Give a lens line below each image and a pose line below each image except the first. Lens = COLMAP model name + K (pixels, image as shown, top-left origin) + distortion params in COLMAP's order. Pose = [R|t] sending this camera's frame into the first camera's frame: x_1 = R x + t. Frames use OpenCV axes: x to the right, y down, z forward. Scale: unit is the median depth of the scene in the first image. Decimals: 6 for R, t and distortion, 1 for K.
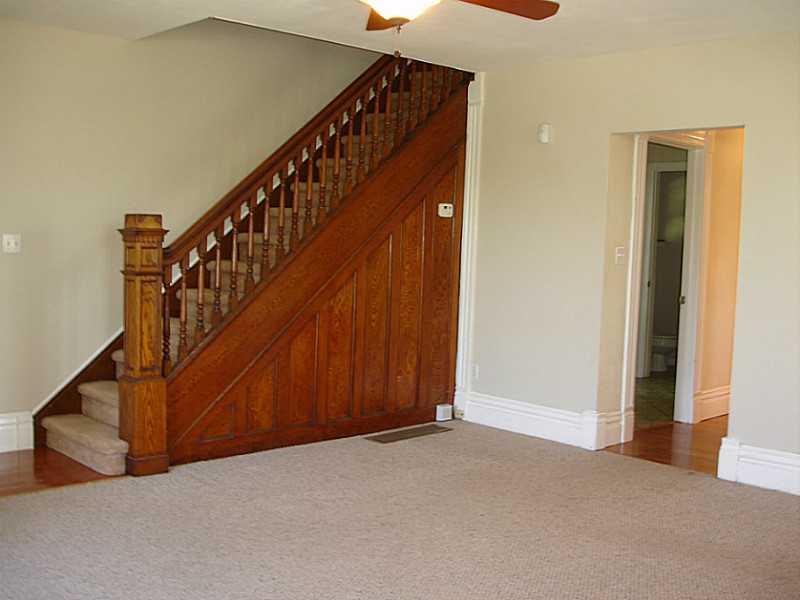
lens RADIAL K [[923.9, 0, 400.0], [0, 923.9, 300.0], [0, 0, 1]] dist [-0.014132, -0.332969]
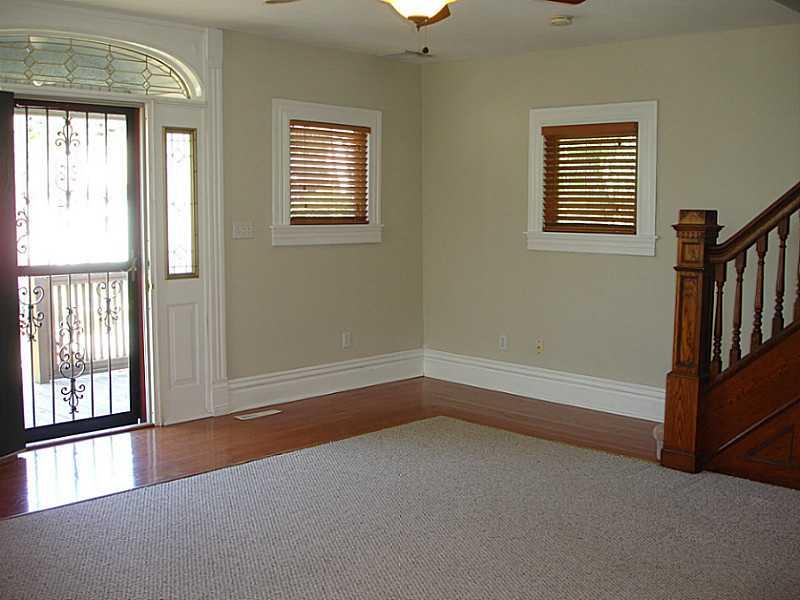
lens RADIAL K [[923.9, 0, 400.0], [0, 923.9, 300.0], [0, 0, 1]] dist [-0.014132, -0.332969]
pose [[0.056467, 0.066801, -0.996167, 0.698683], [-0.082404, 0.994667, 0.062029, -0.031454], [0.994998, 0.078586, 0.061671, 0.628411]]
